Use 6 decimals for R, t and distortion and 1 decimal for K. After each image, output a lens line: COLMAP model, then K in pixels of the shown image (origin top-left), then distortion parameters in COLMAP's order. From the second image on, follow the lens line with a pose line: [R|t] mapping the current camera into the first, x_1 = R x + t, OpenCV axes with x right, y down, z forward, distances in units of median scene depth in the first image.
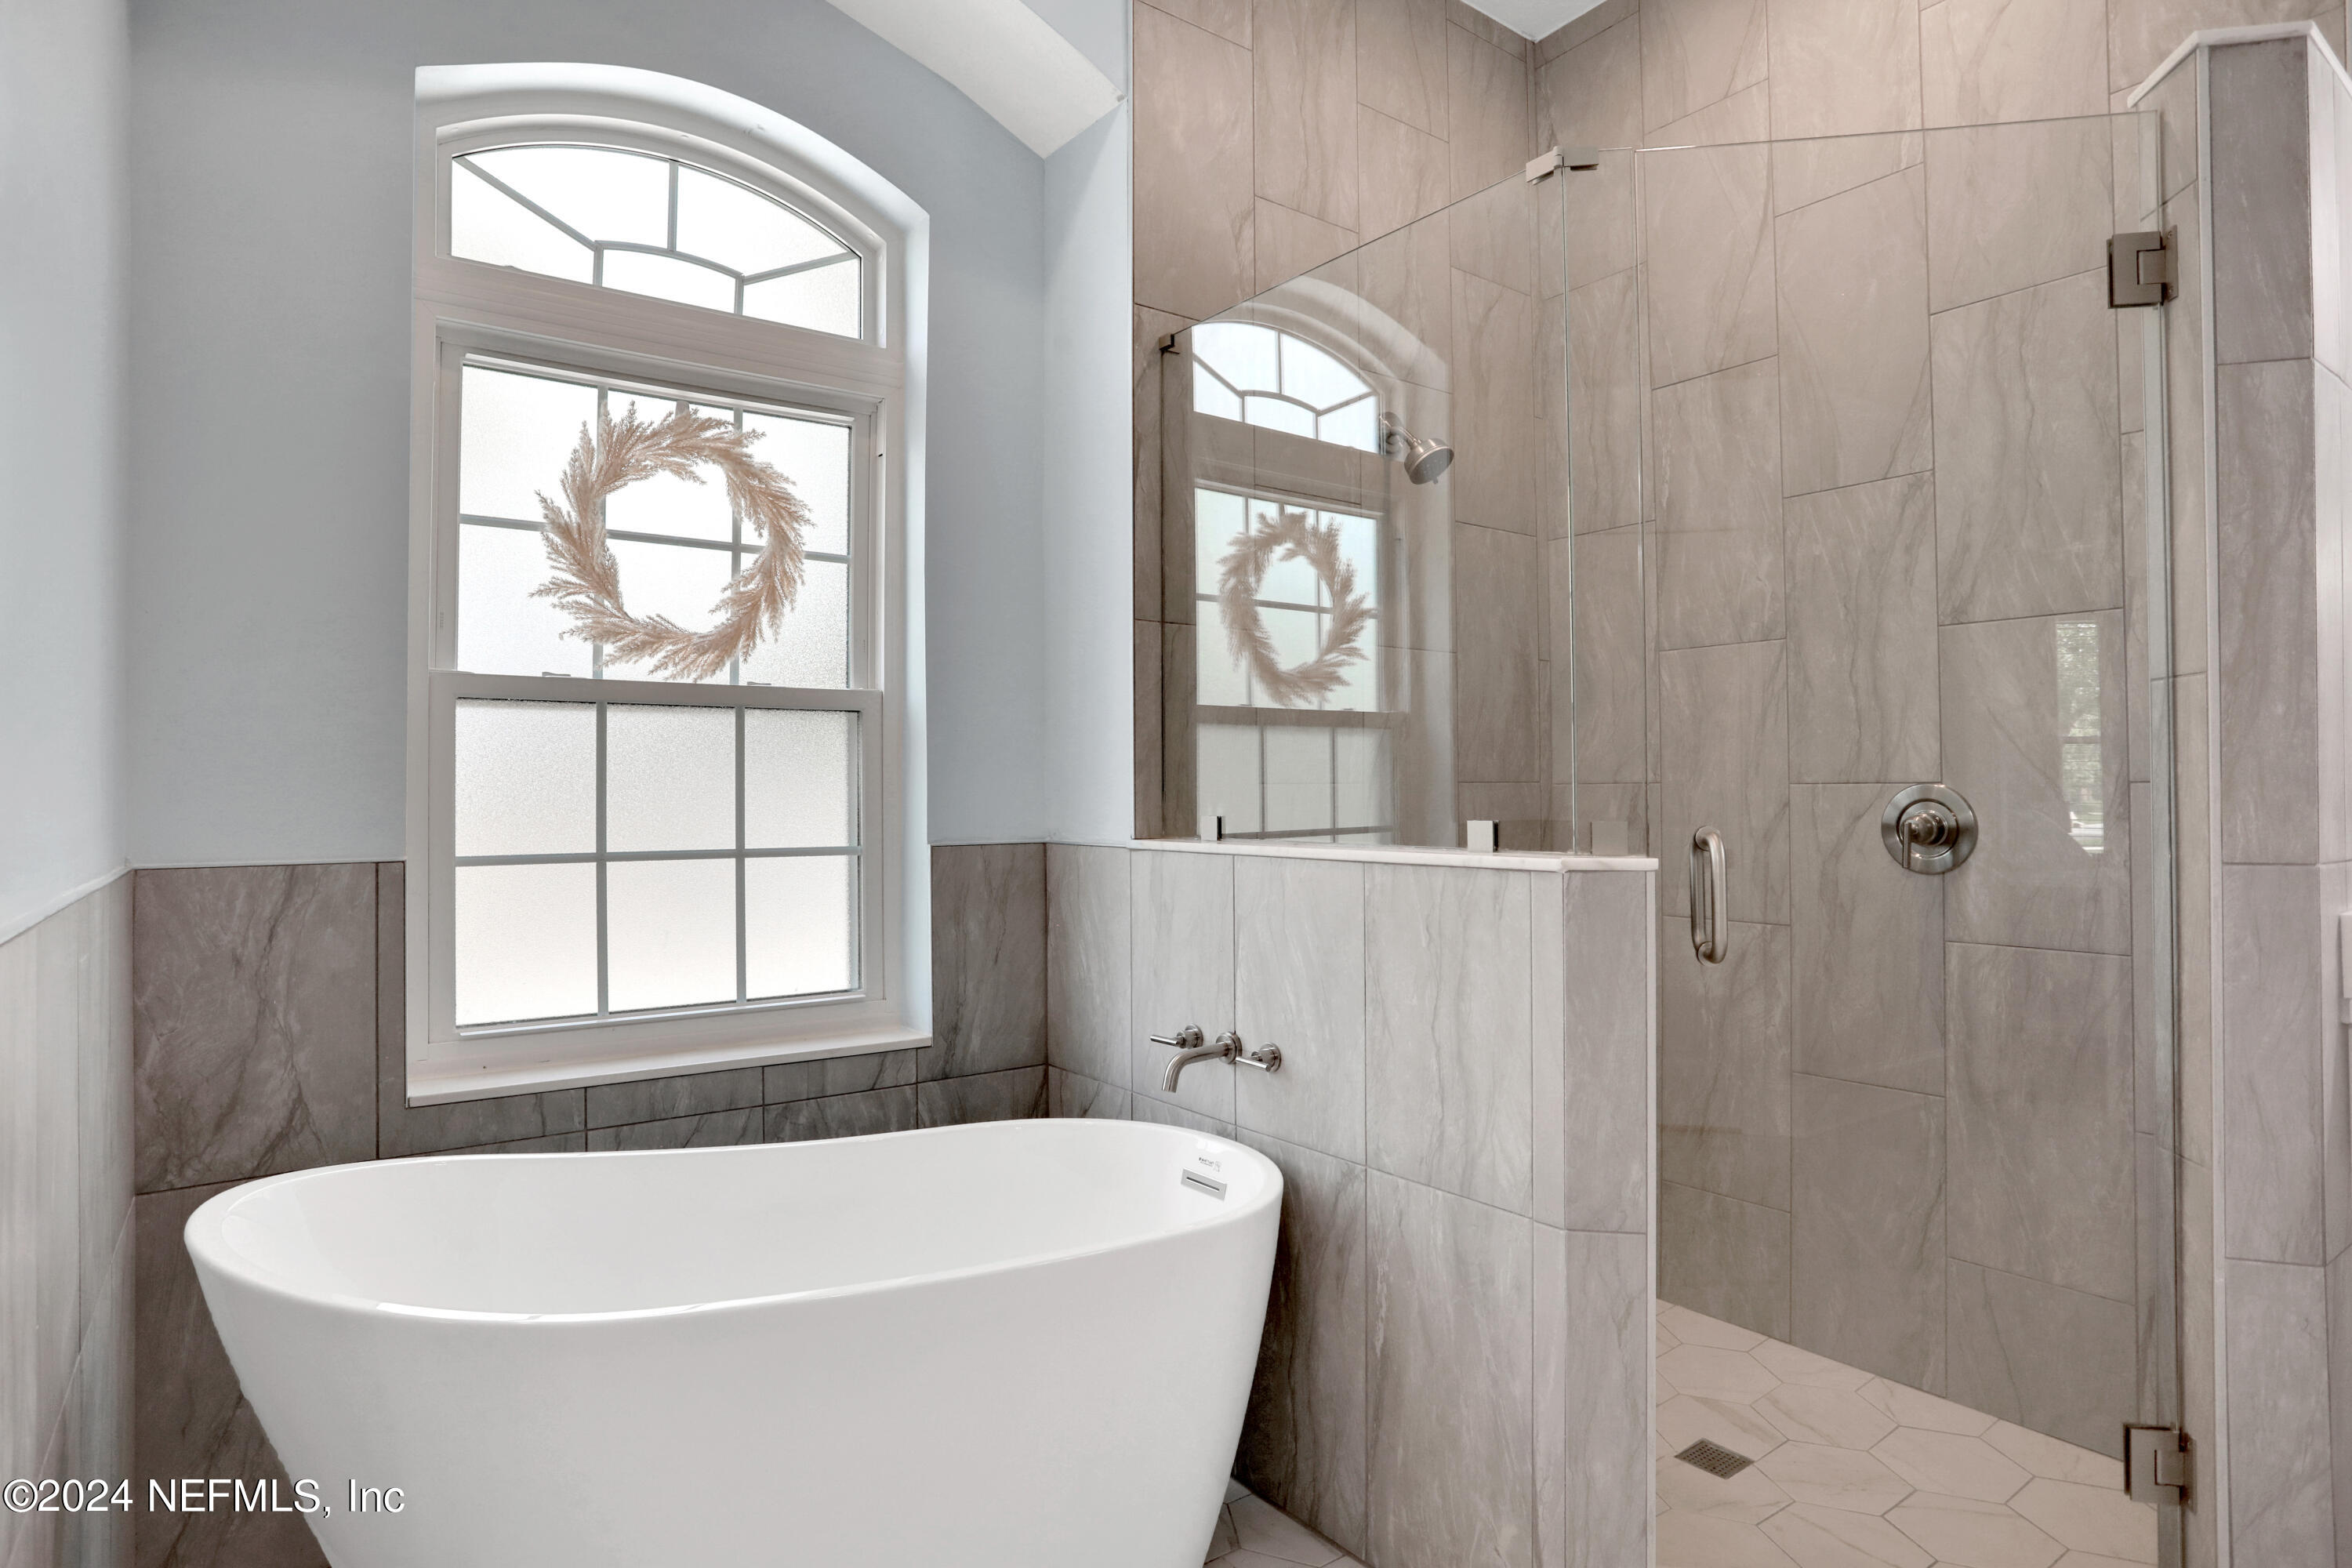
lens RADIAL K [[1310.5, 0, 1230.8], [0, 1310.5, 779.8], [0, 0, 1]] dist [-0.063803, 0.046849]
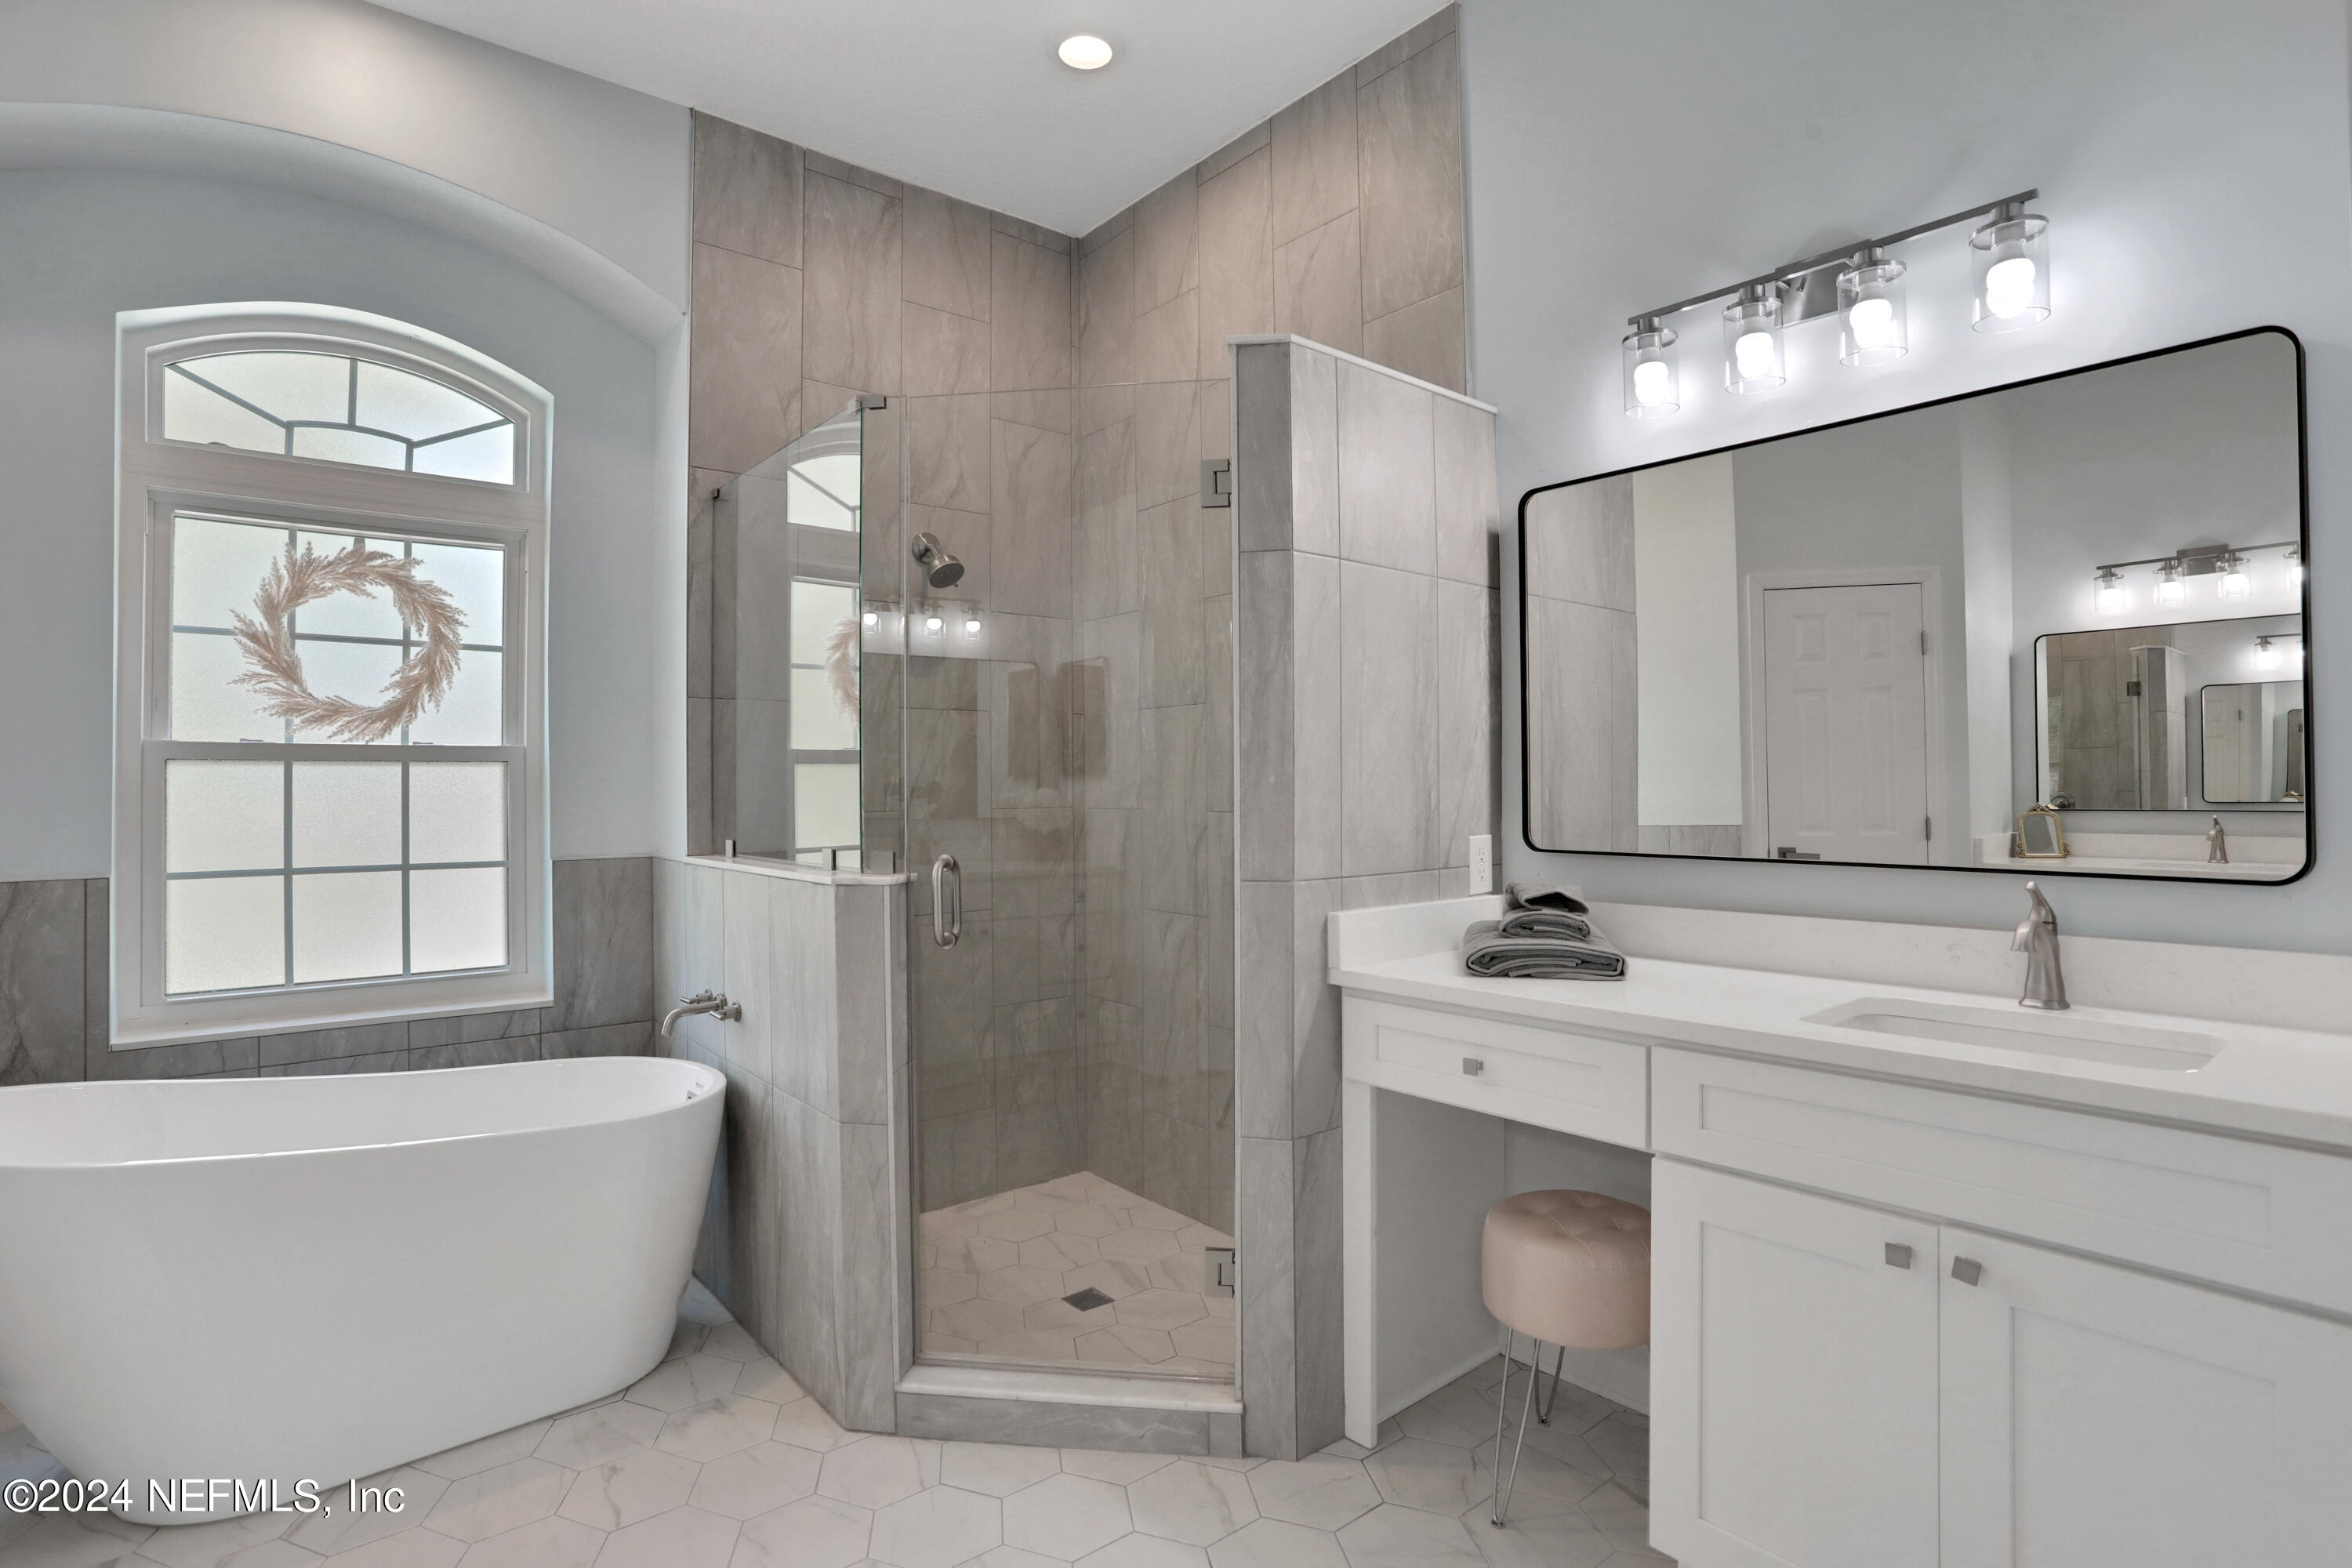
lens RADIAL K [[1169.3, 0, 1176.0], [0, 1169.3, 784.0], [0, 0, 1]] dist [-0.066411, 0.040486]
pose [[0.999485, -0.003298, 0.031926, 0.404368], [0.003184, 0.999988, 0.003627, -0.033596], [-0.031937, -0.003523, 0.999484, -0.237775]]
